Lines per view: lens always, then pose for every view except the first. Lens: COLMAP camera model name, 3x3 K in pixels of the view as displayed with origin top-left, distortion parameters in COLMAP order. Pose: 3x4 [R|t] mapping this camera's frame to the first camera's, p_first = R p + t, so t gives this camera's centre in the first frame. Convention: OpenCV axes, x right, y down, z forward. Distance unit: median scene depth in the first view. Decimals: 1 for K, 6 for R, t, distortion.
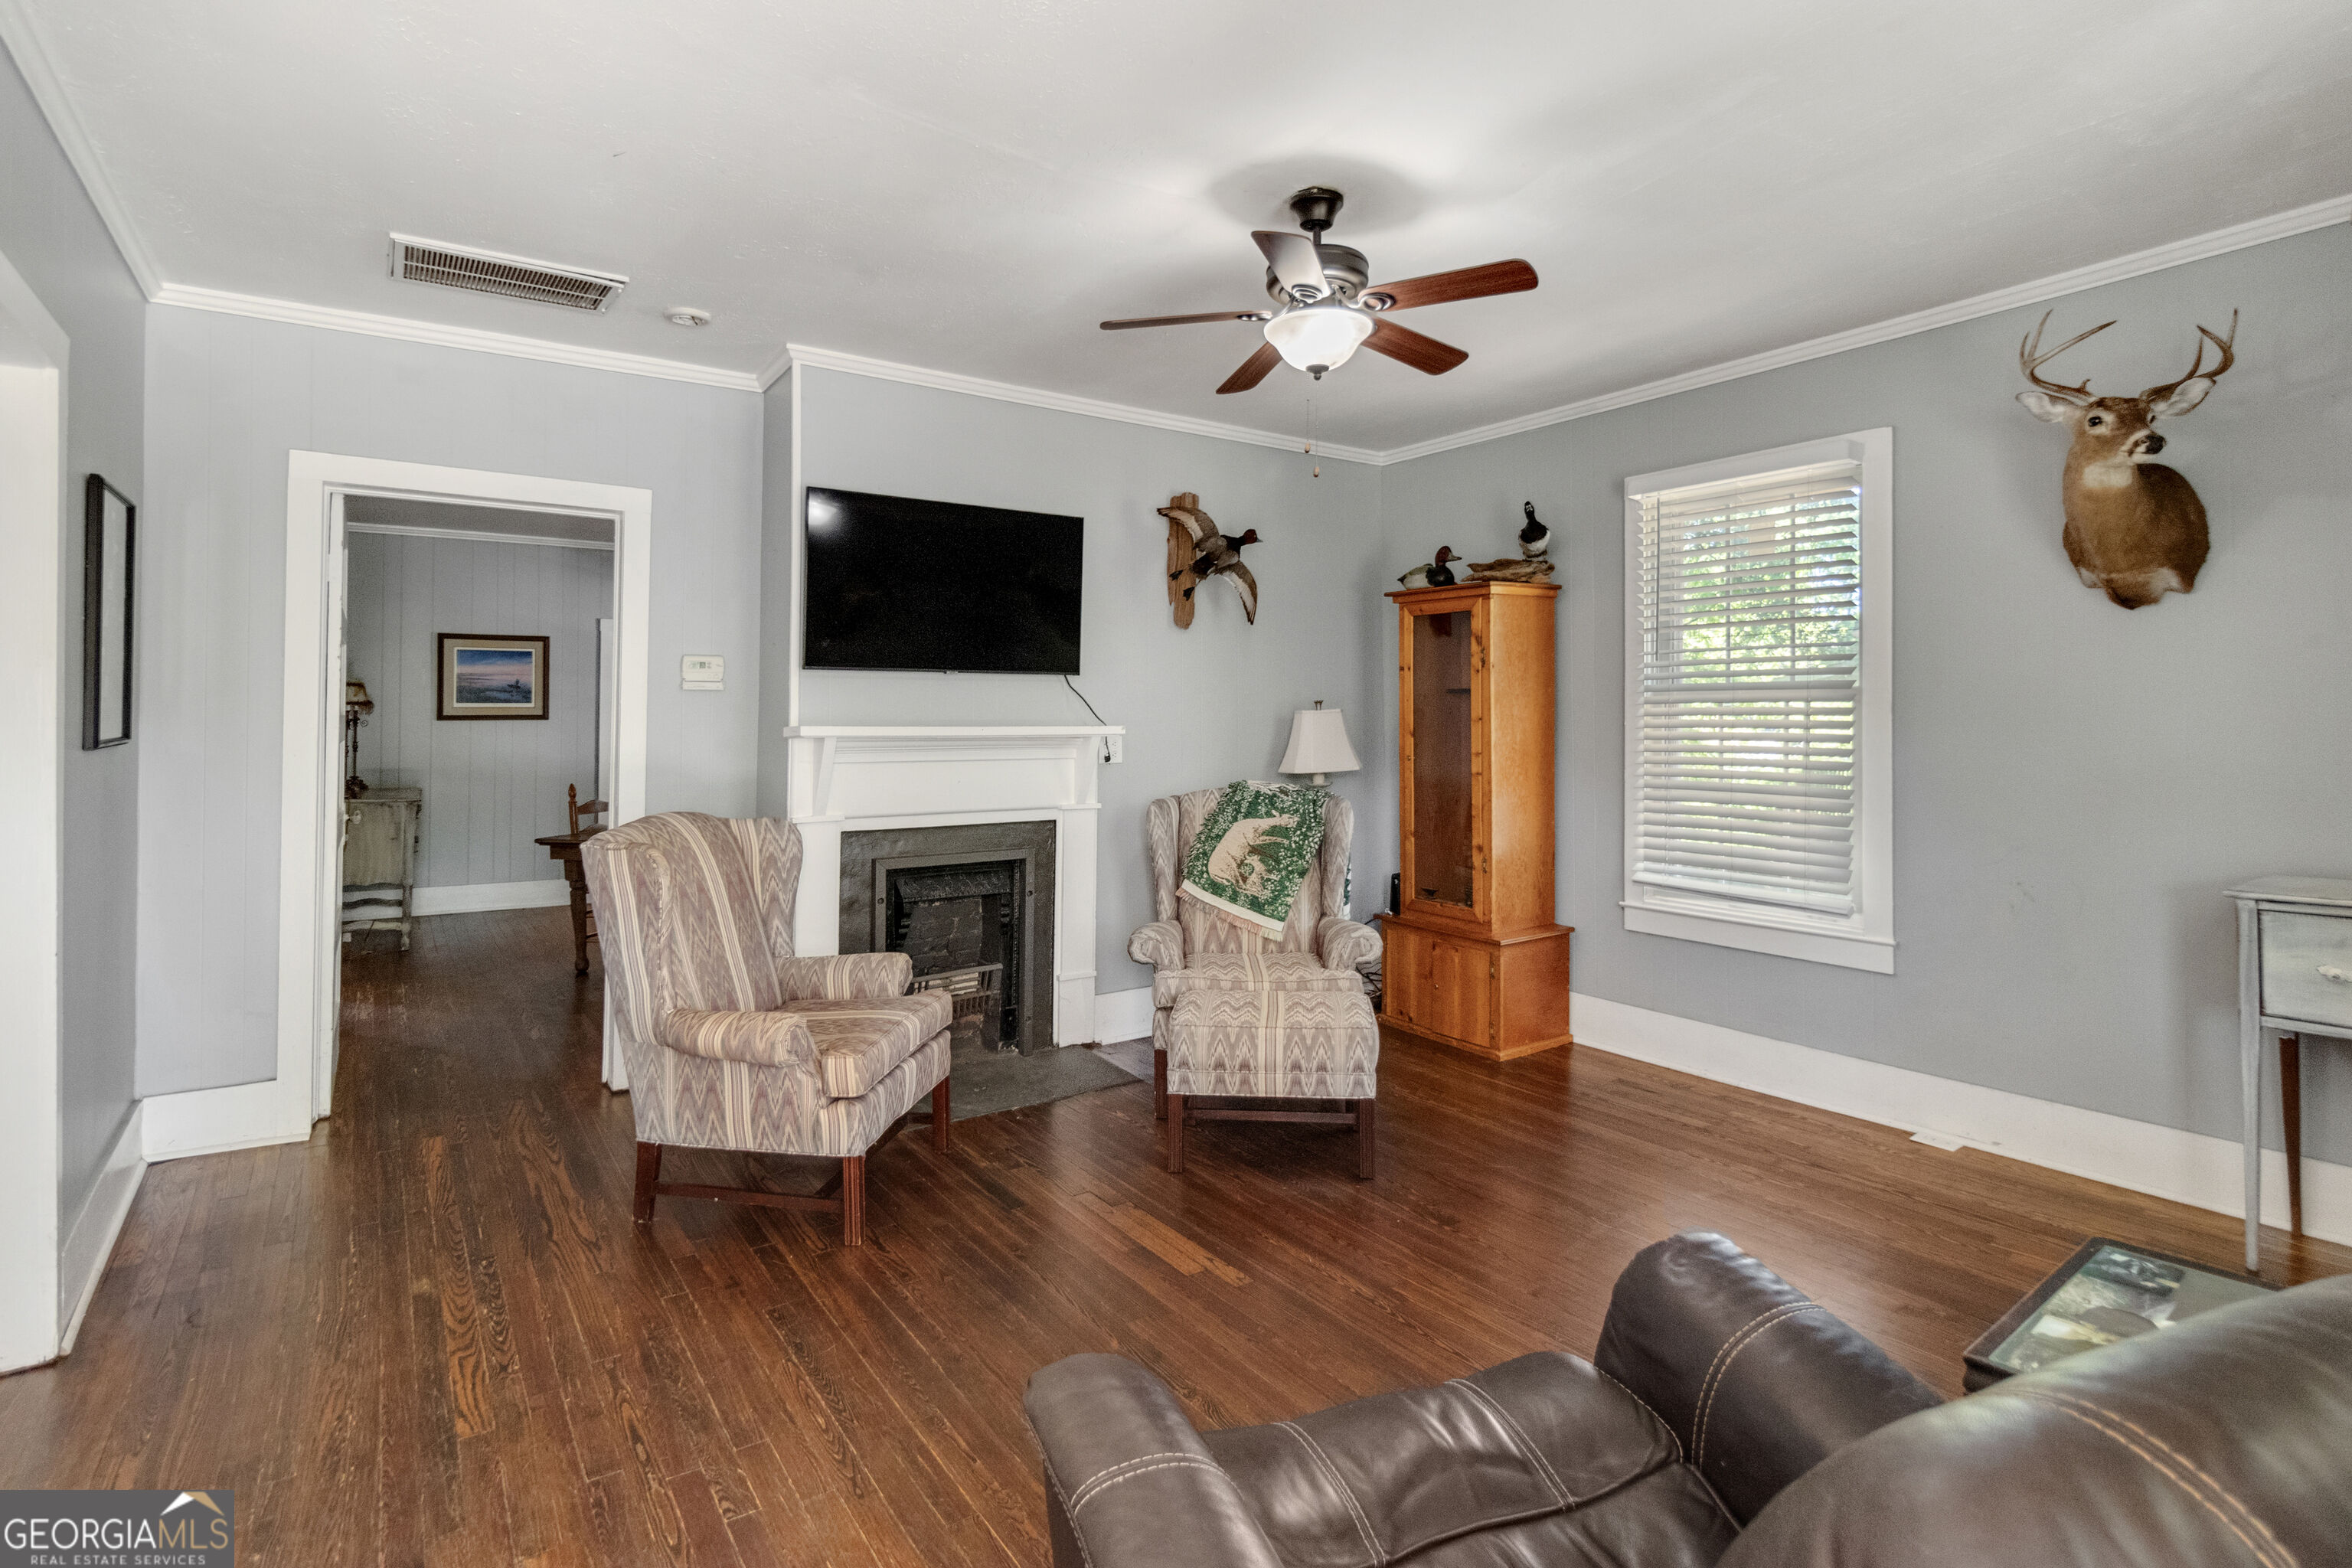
lens RADIAL K [[1146.8, 0, 1168.1], [0, 1146.8, 688.6], [0, 0, 1]] dist [-0.003106, -0.000455]
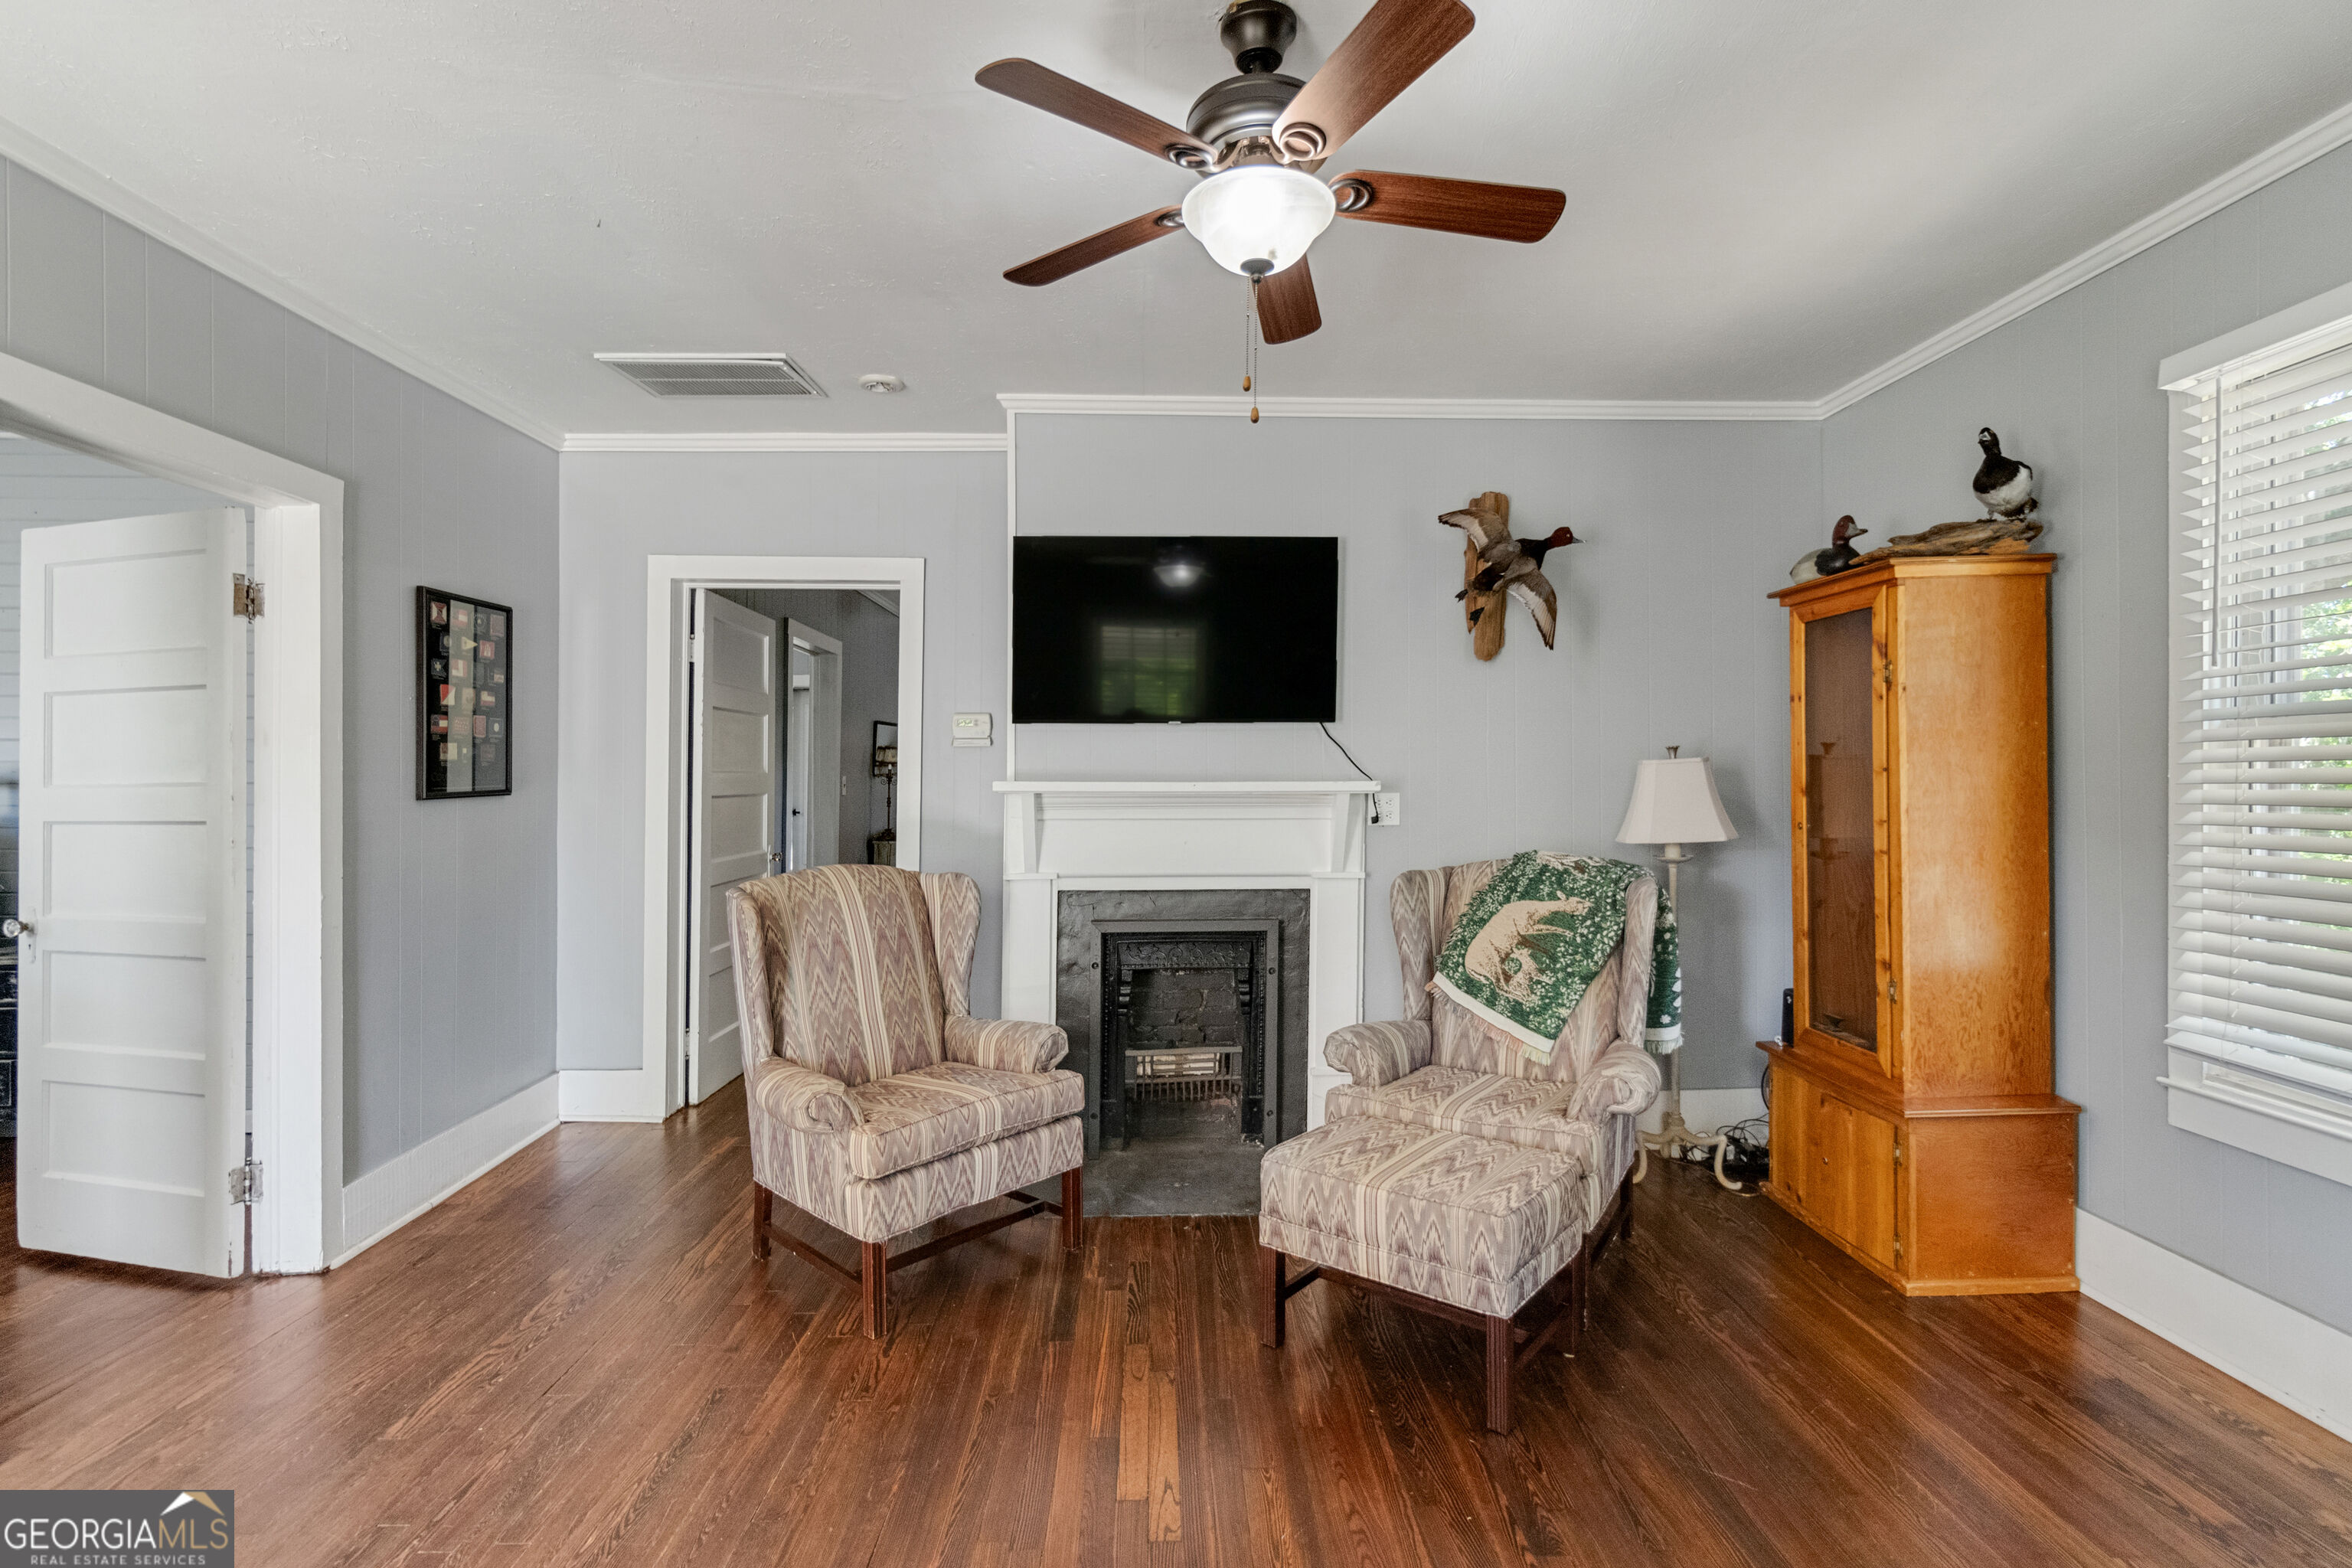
lens RADIAL K [[1097.9, 0, 1190.1], [0, 1097.9, 761.5], [0, 0, 1]] dist [0.000945, 0.000456]
pose [[0.842943, -0.011377, -0.537882, 0.280730], [0.018792, 0.999789, 0.008302, 0.009342], [0.537674, -0.017106, 0.842979, 0.256441]]
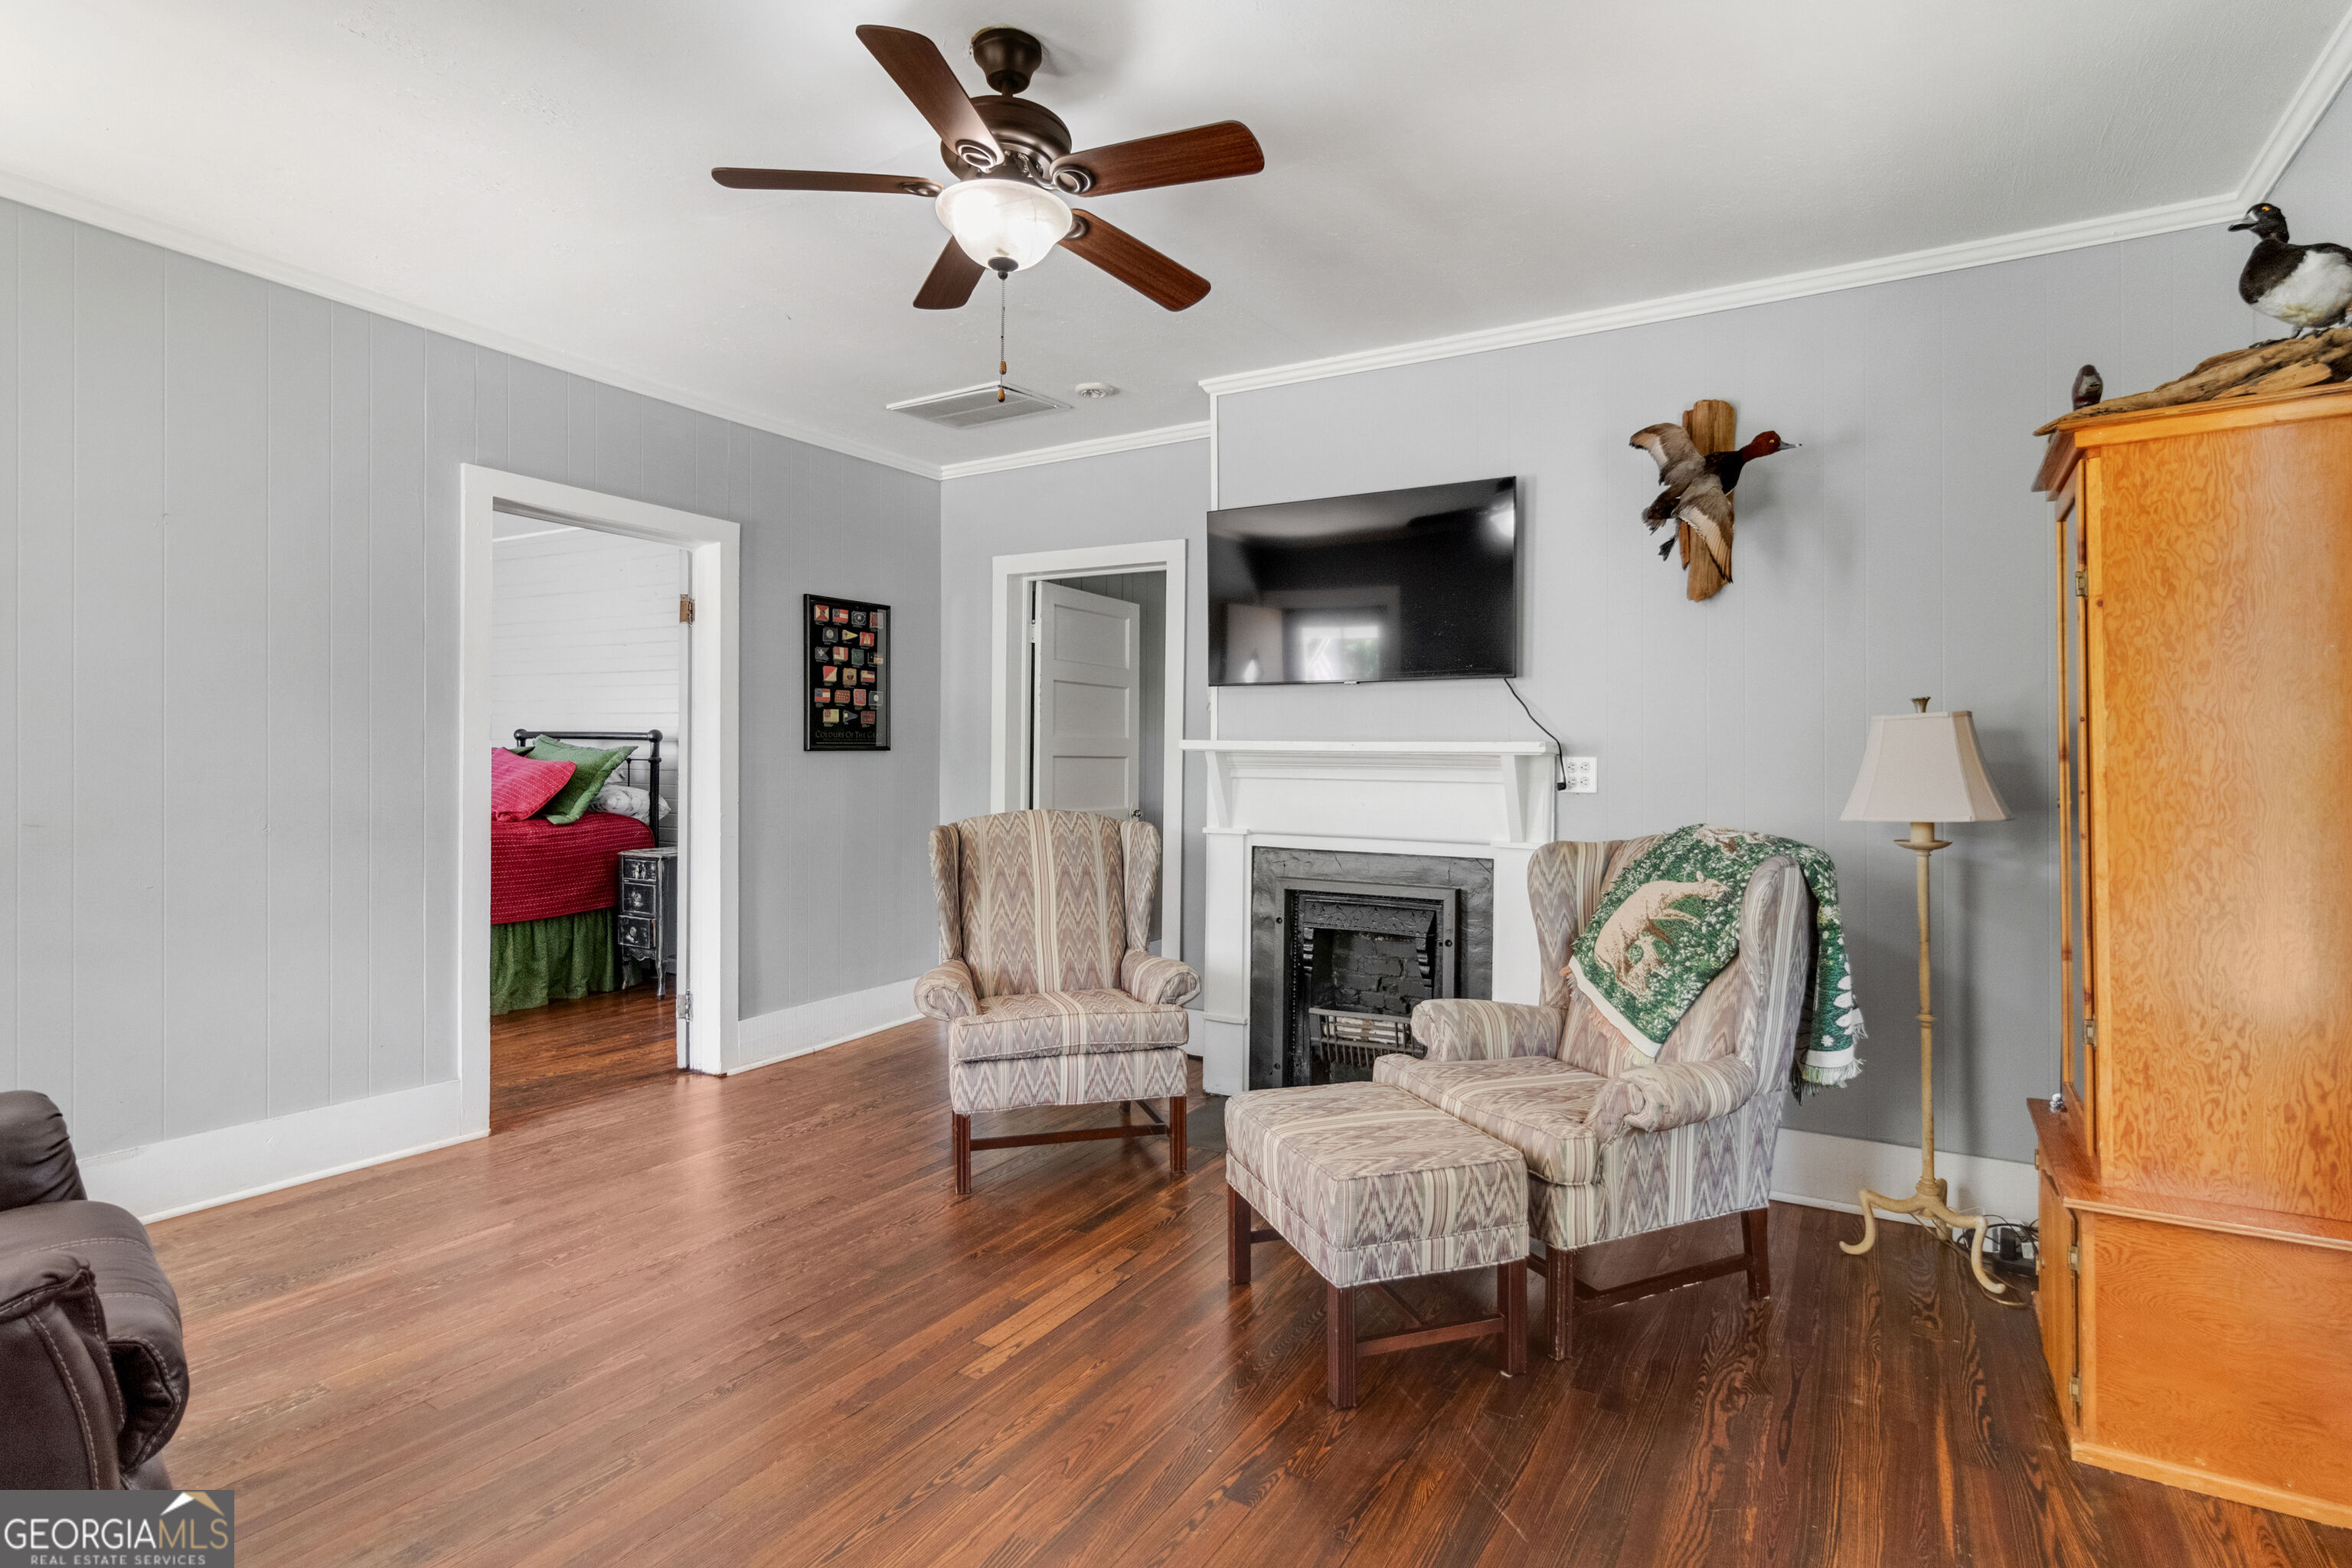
lens RADIAL K [[1138.1, 0, 1198.5], [0, 1138.1, 742.3], [0, 0, 1]] dist [0.000594, -0.000330]
pose [[0.427061, -0.009648, -0.904172, 0.548813], [0.013618, 0.999898, -0.004237, 0.033591], [0.904120, -0.010503, 0.427149, 0.482810]]
